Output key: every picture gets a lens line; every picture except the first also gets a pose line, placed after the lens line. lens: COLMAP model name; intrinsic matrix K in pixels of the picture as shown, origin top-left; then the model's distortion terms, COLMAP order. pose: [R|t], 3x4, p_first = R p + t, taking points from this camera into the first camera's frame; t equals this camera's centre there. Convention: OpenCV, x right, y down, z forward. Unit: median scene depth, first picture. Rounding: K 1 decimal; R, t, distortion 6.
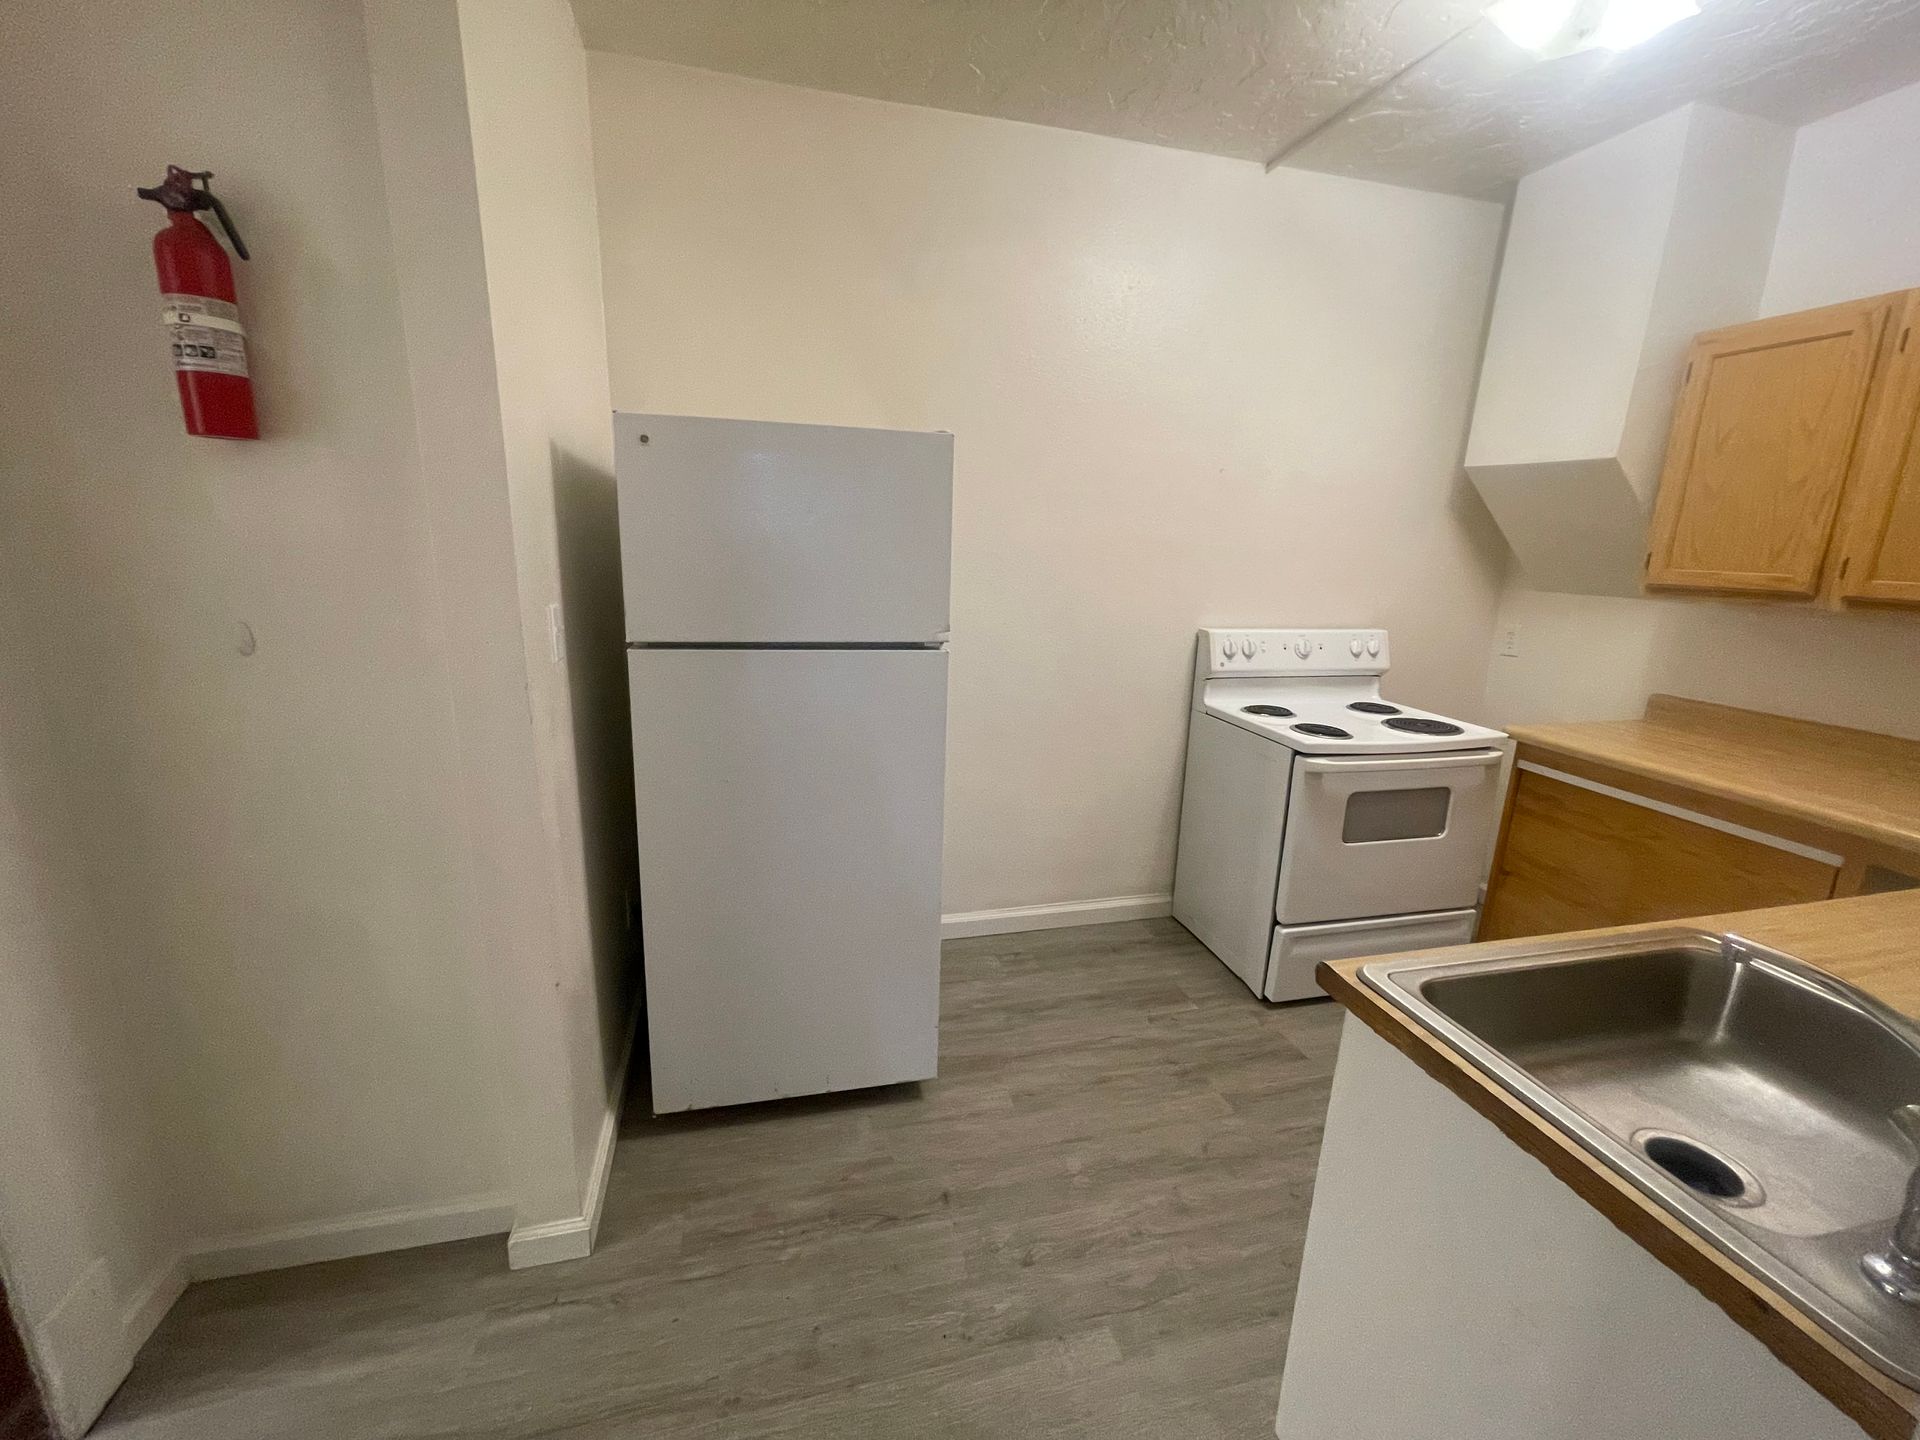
lens RADIAL K [[787.6, 0, 962.4], [0, 787.6, 719.1], [0, 0, 1]] dist [0.001703, 0.000273]
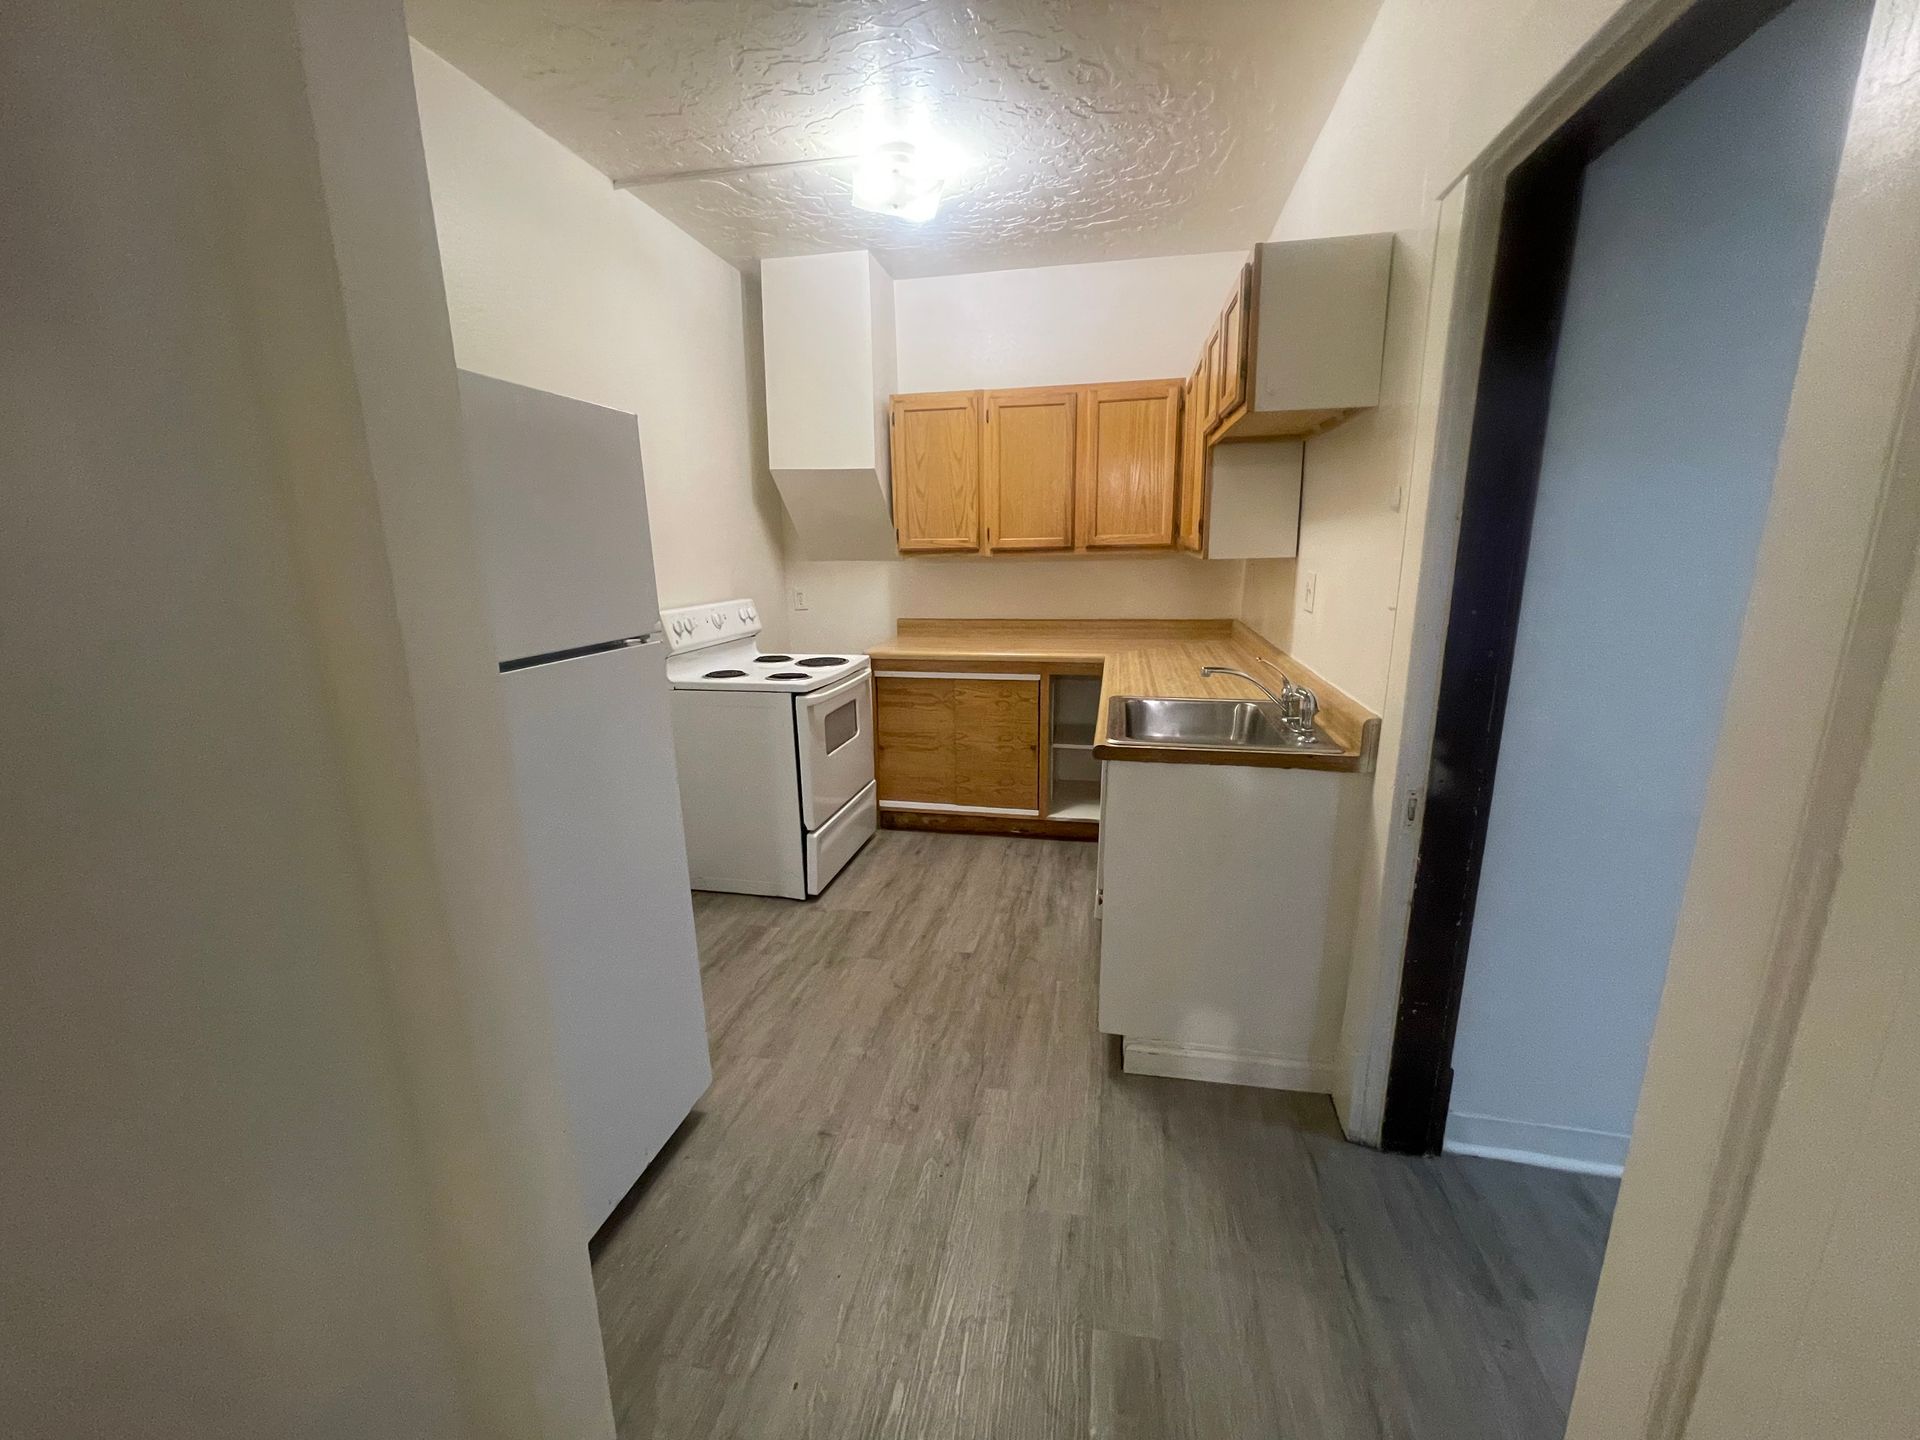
lens RADIAL K [[777.8, 0, 957.3], [0, 777.8, 719.6], [0, 0, 1]] dist [-0.001838, -0.000419]
pose [[0.435064, -0.233588, 0.869572, -0.576076], [0.229697, 0.962602, 0.143656, -0.039410], [-0.870608, 0.137239, 0.472448, 0.204687]]
